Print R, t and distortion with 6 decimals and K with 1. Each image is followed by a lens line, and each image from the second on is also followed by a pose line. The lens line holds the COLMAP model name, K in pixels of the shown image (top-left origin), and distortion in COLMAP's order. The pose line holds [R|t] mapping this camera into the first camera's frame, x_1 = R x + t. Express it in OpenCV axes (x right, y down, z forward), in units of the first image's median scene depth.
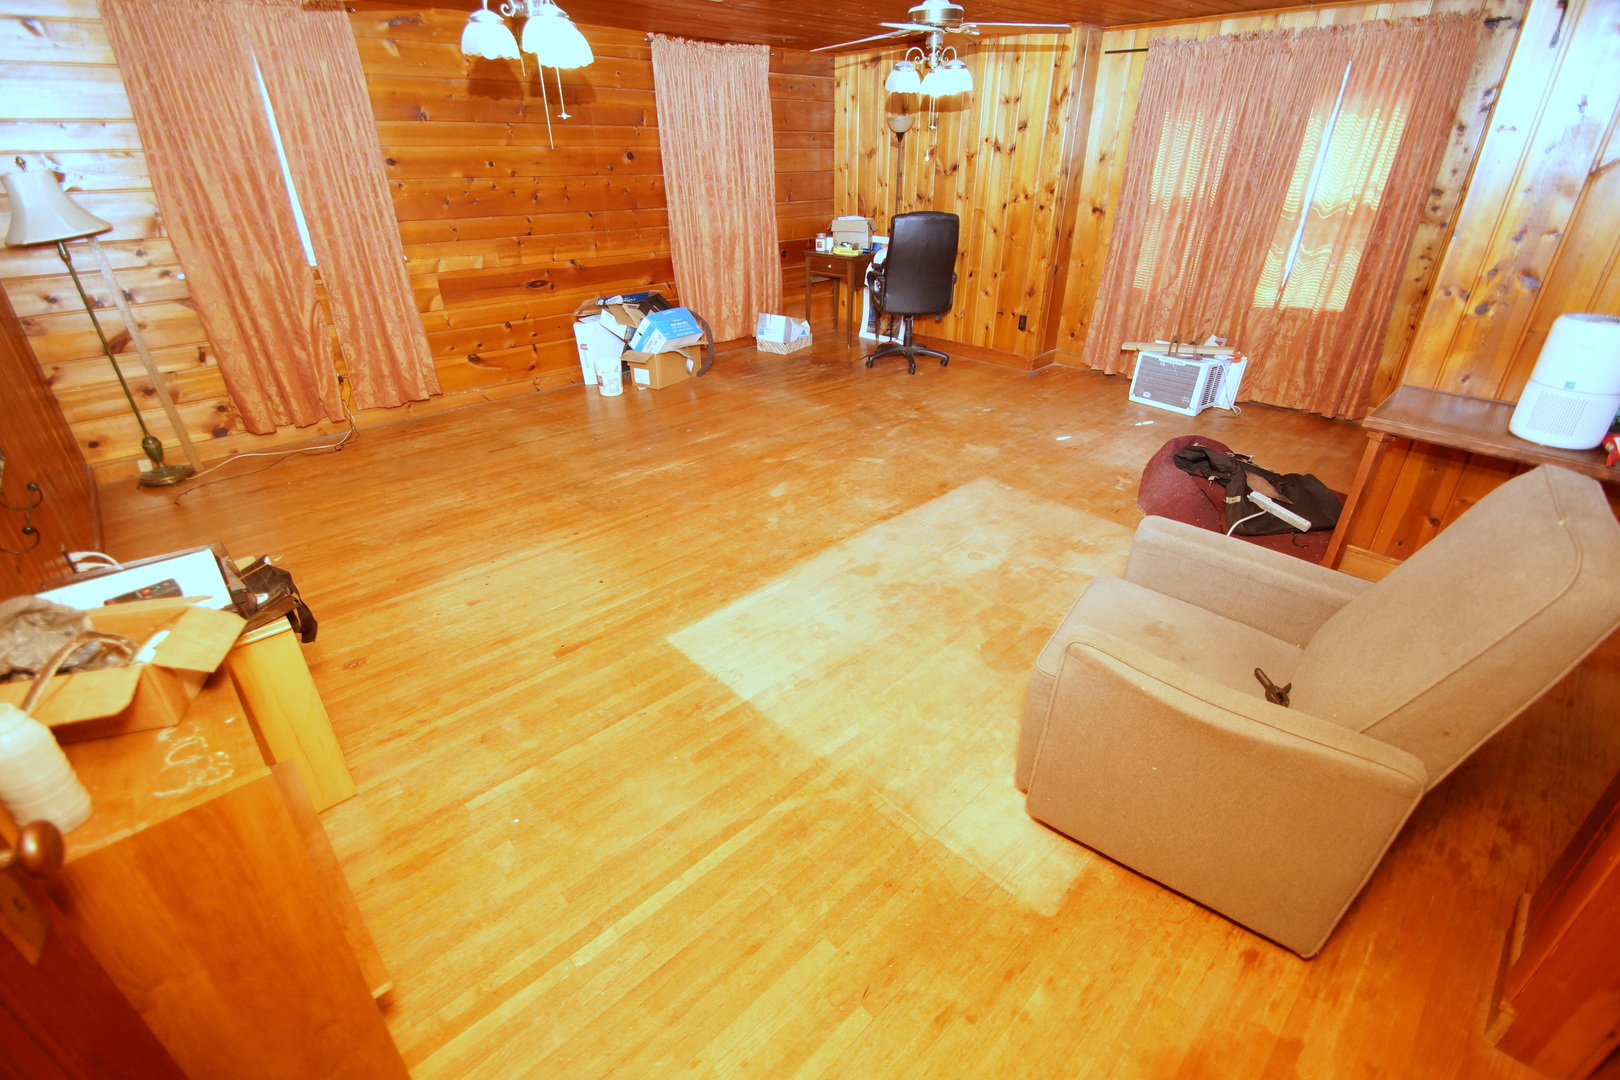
lens RADIAL K [[698.6, 0, 816.4], [0, 698.6, 546.8], [0, 0, 1]] dist [0.000503, -0.000118]
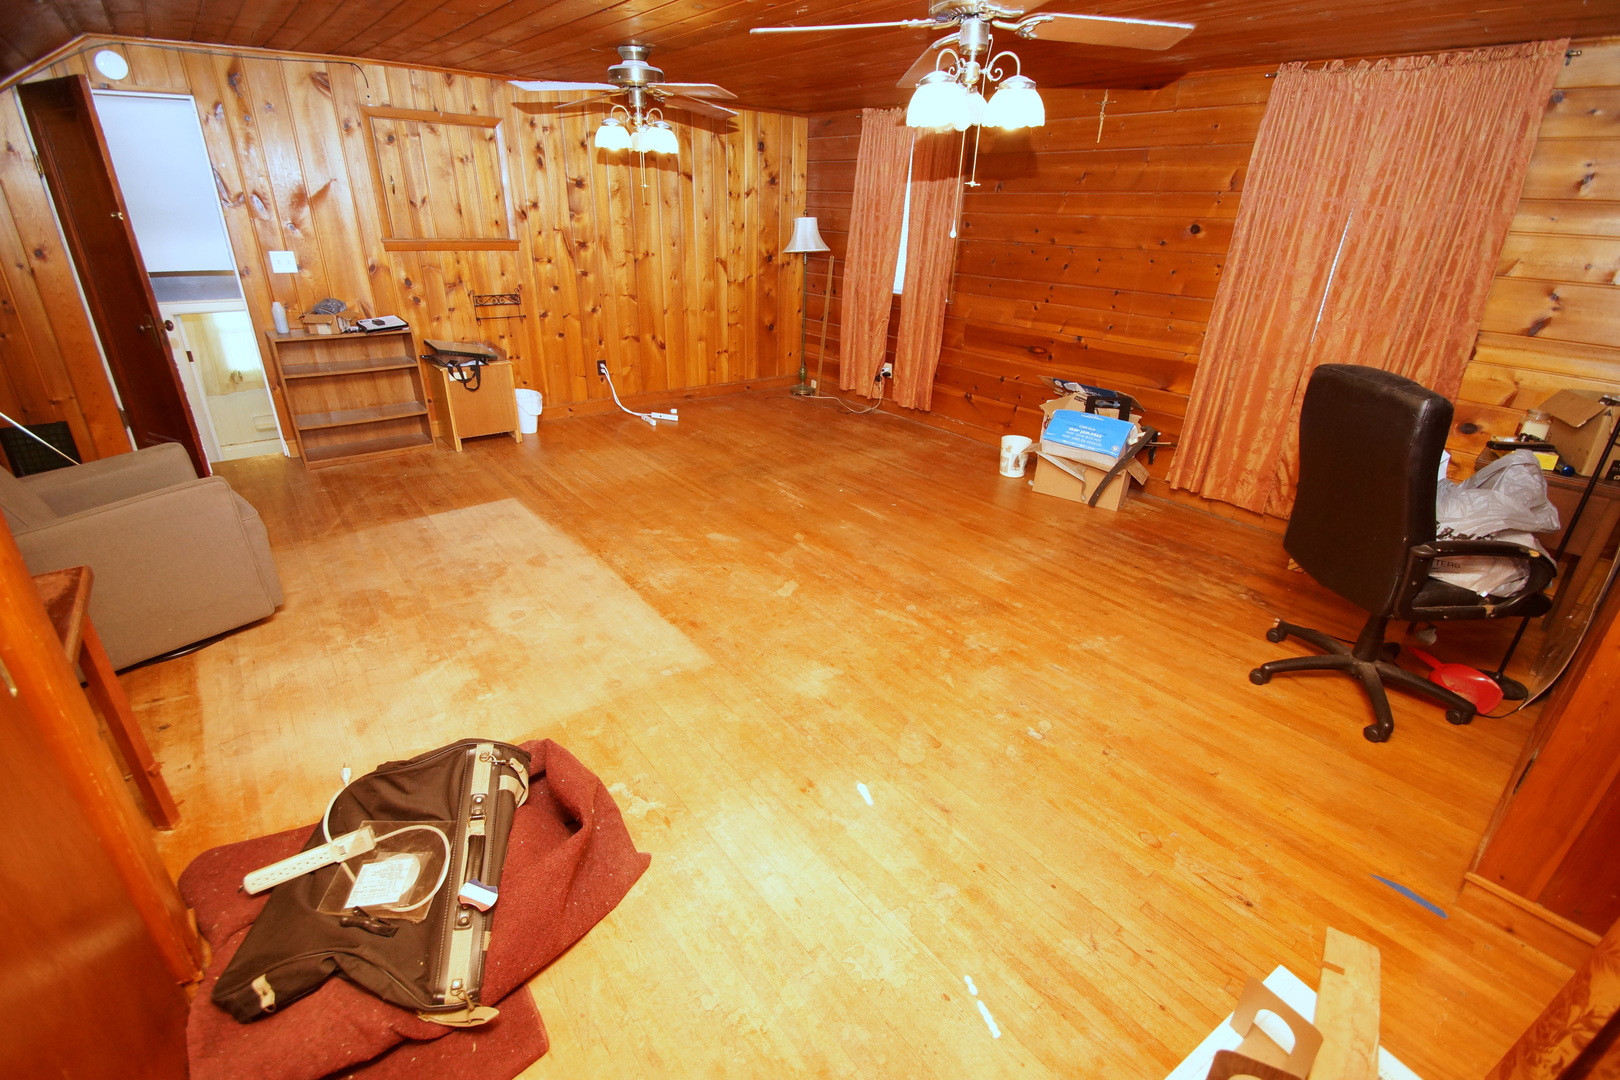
lens RADIAL K [[719.8, 0, 804.1], [0, 719.8, 533.2], [0, 0, 1]] dist [0.000175, -0.000500]
pose [[-0.088483, 0.406990, -0.909137, 0.835289], [-0.514002, 0.763153, 0.391664, -0.528241], [0.853213, 0.501953, 0.141667, 0.914832]]
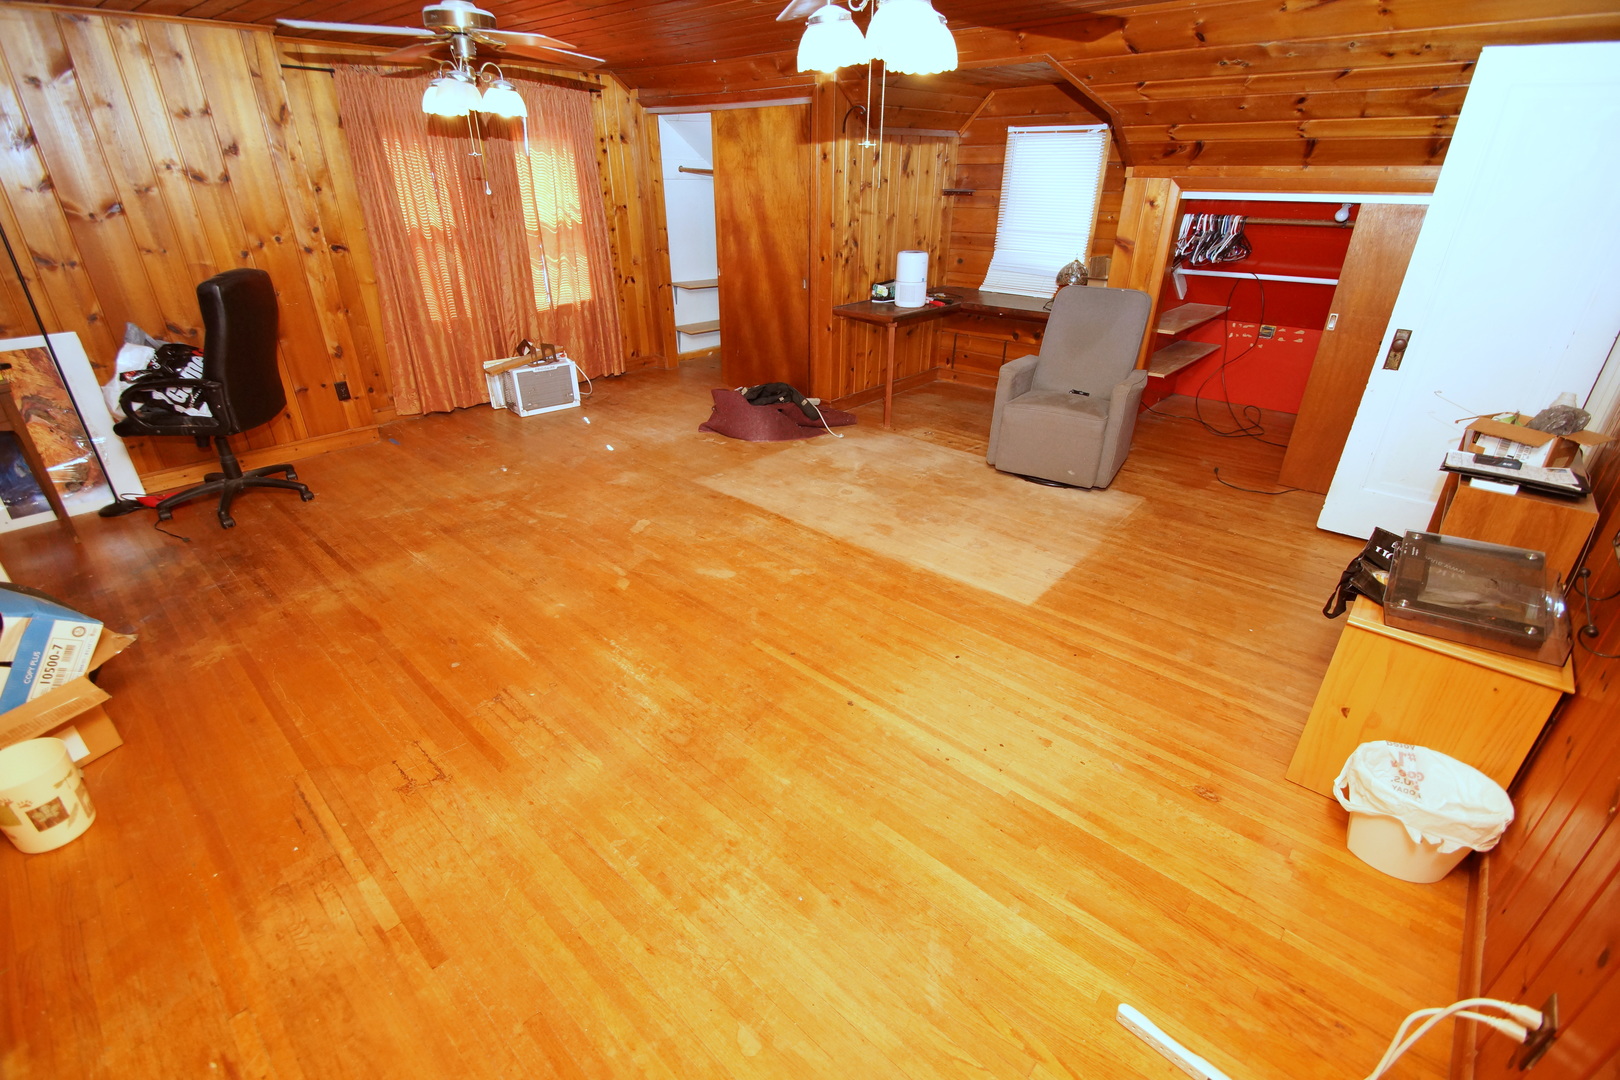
lens RADIAL K [[719.8, 0, 804.1], [0, 719.8, 533.2], [0, 0, 1]] dist [0.000175, -0.000500]
pose [[-0.069284, -0.437163, 0.896710, -0.792000], [0.483369, 0.771596, 0.413515, -0.412468], [-0.872671, 0.462092, 0.157852, 0.718294]]
